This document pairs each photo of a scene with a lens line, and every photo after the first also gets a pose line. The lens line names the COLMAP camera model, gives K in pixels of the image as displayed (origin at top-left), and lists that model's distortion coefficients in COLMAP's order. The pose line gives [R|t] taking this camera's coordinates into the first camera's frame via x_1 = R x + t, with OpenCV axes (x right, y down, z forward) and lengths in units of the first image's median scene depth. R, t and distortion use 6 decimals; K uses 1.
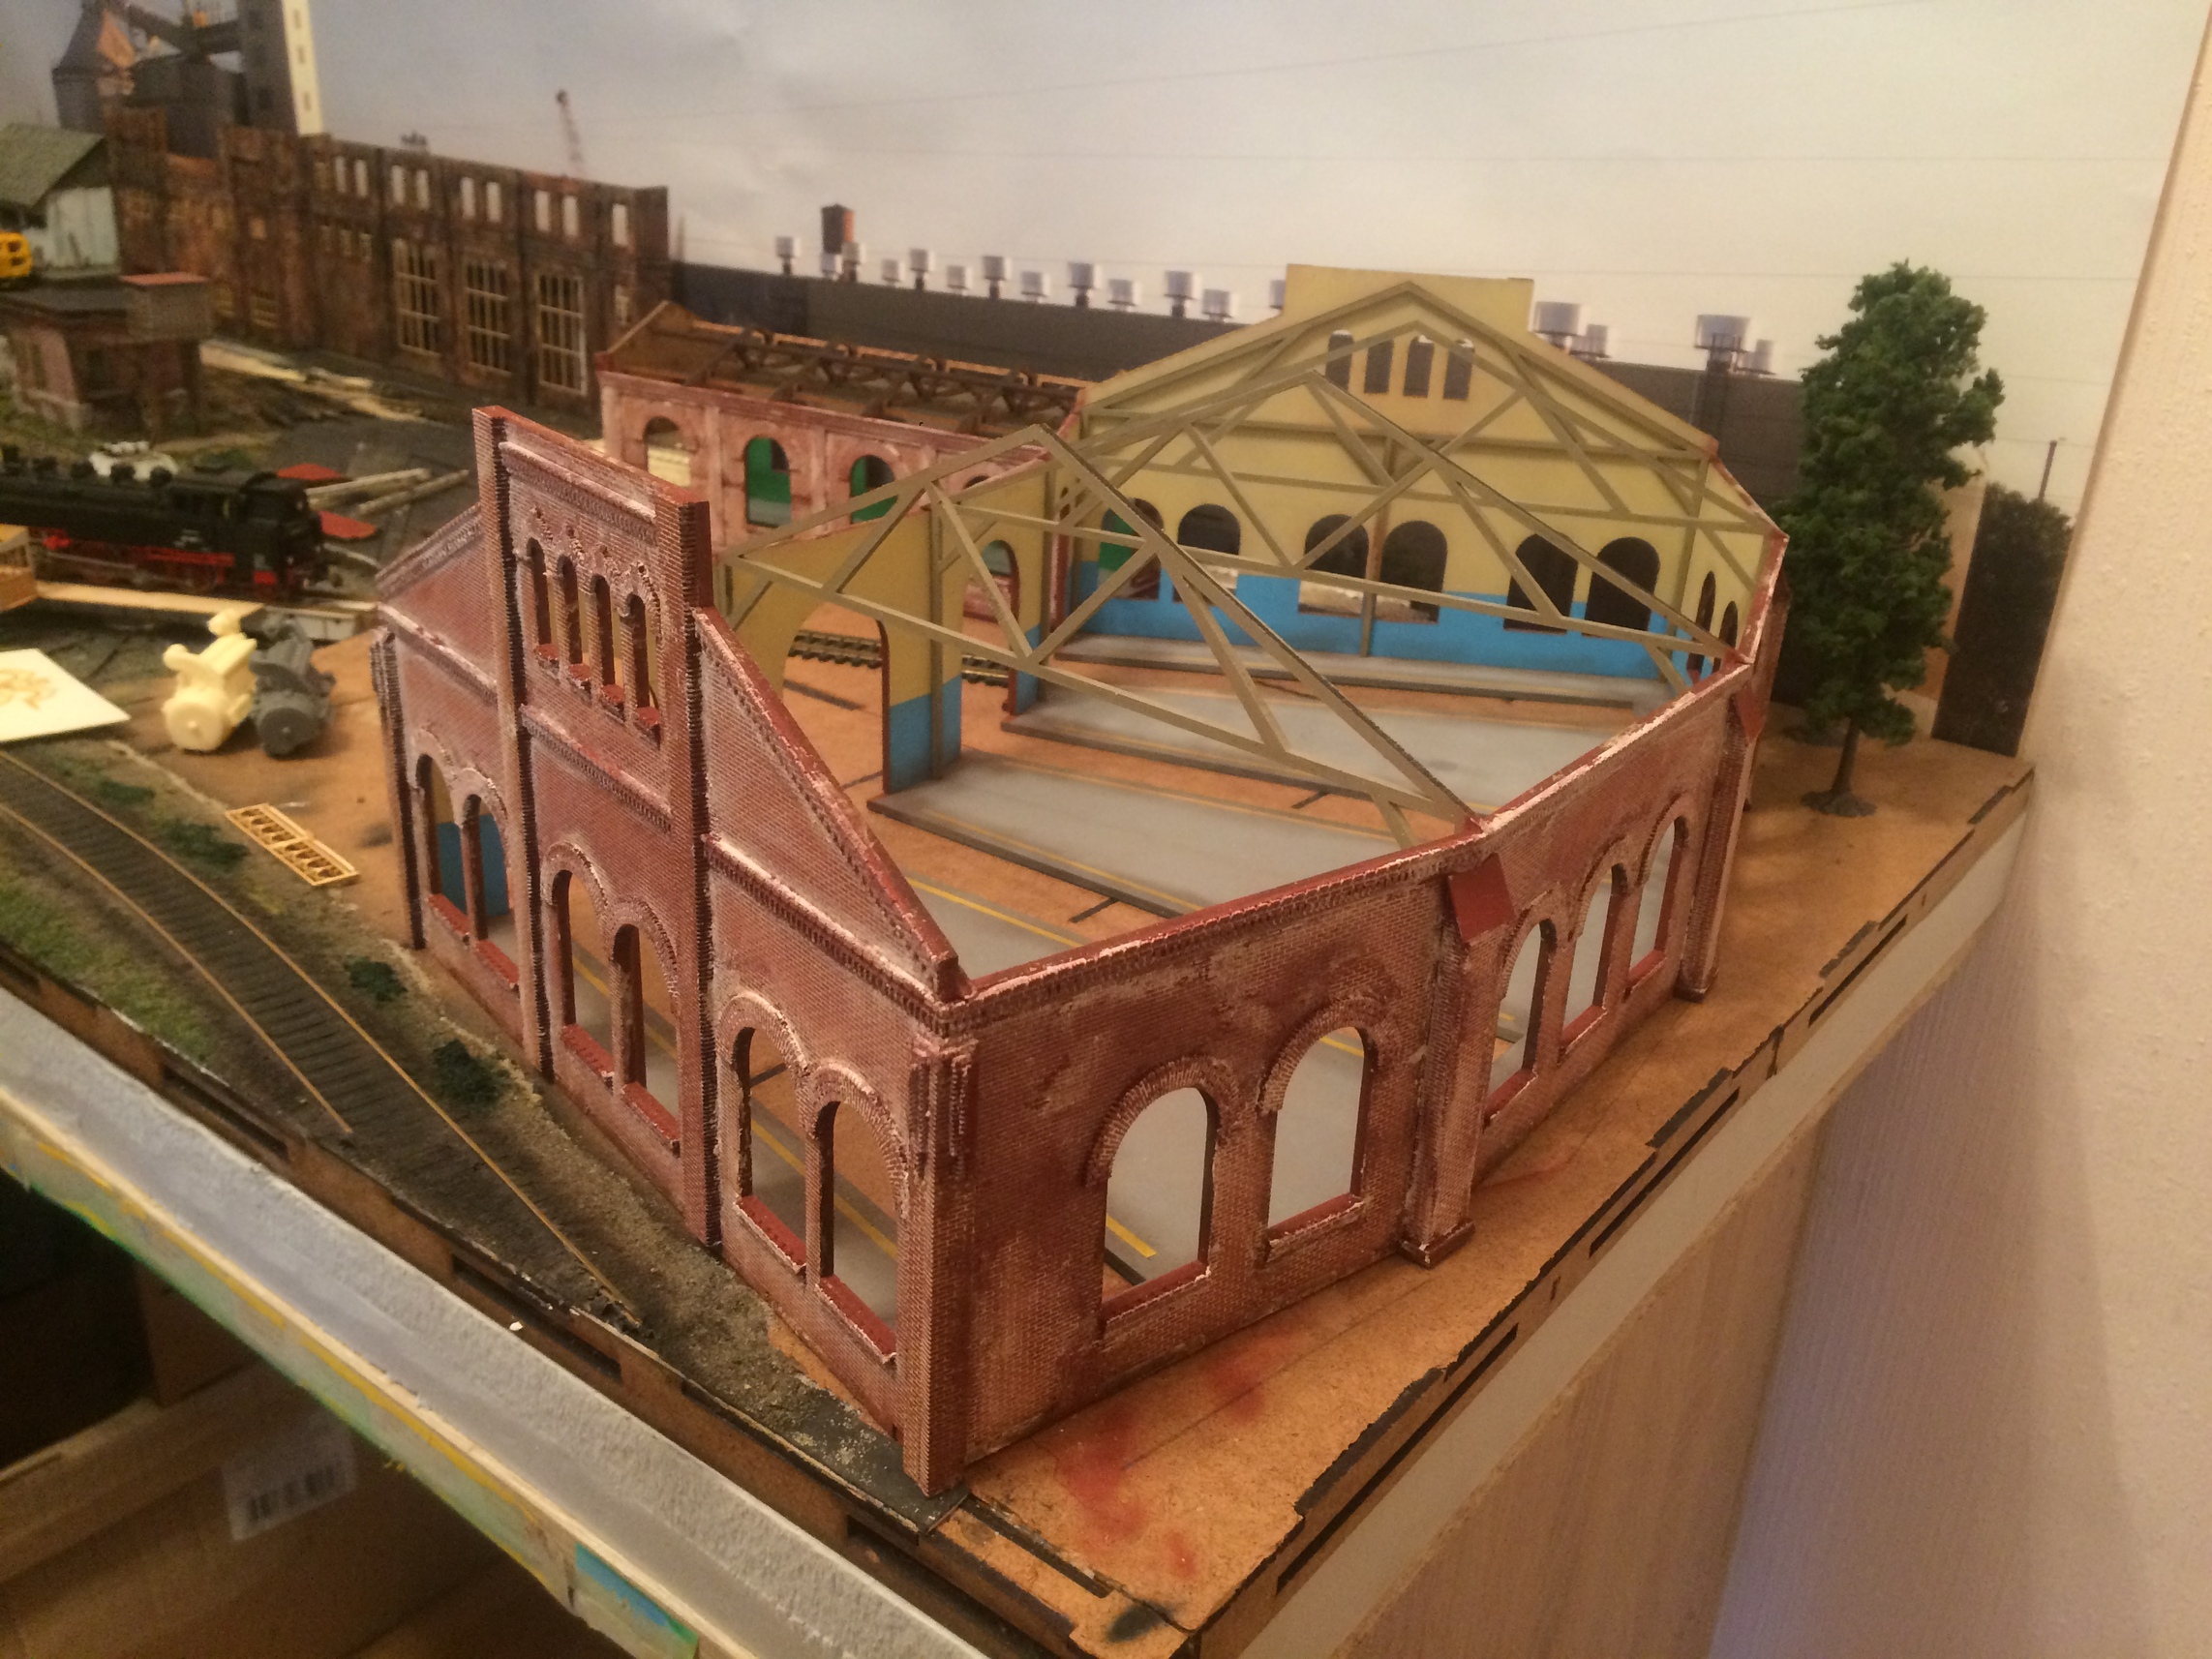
lens RADIAL K [[1860.2, 0, 1096.2], [0, 1860.2, 810.3], [0, 0, 1]] dist [0.068935, -0.108839]
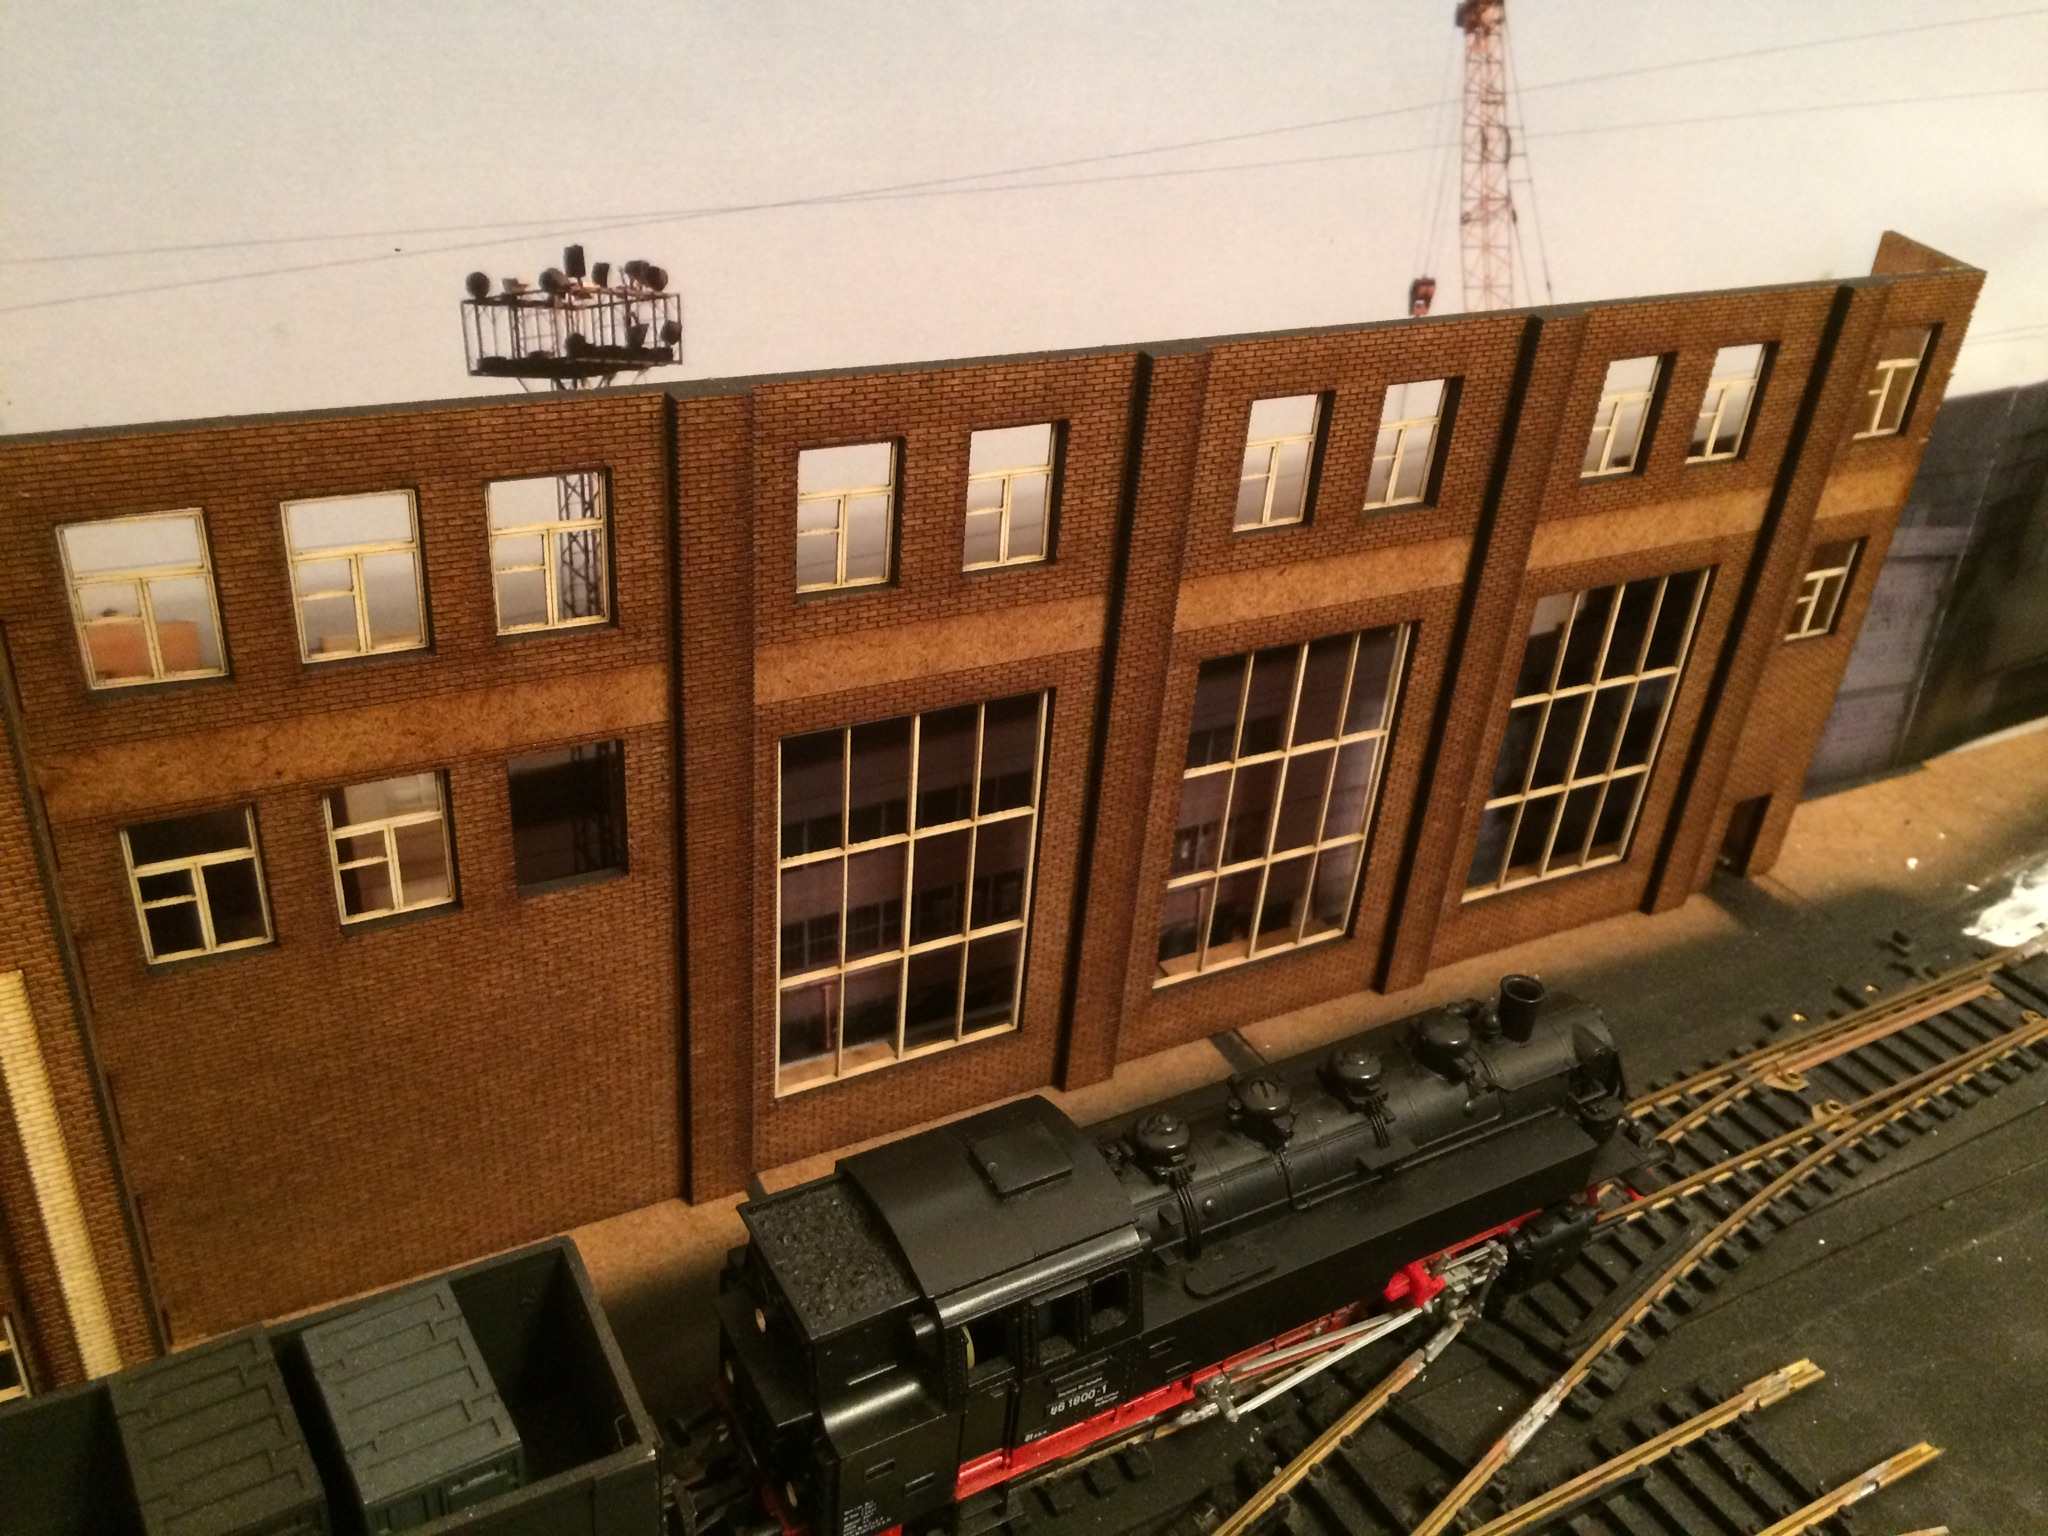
lens RADIAL K [[1729.3, 0, 1025.0], [0, 1729.3, 759.2], [0, 0, 1]] dist [0.107275, -0.173198]
pose [[0.413943, -0.471787, 0.778504, -0.577092], [0.314685, 0.876652, 0.363944, -0.406103], [-0.854181, 0.094331, 0.511348, 0.955337]]
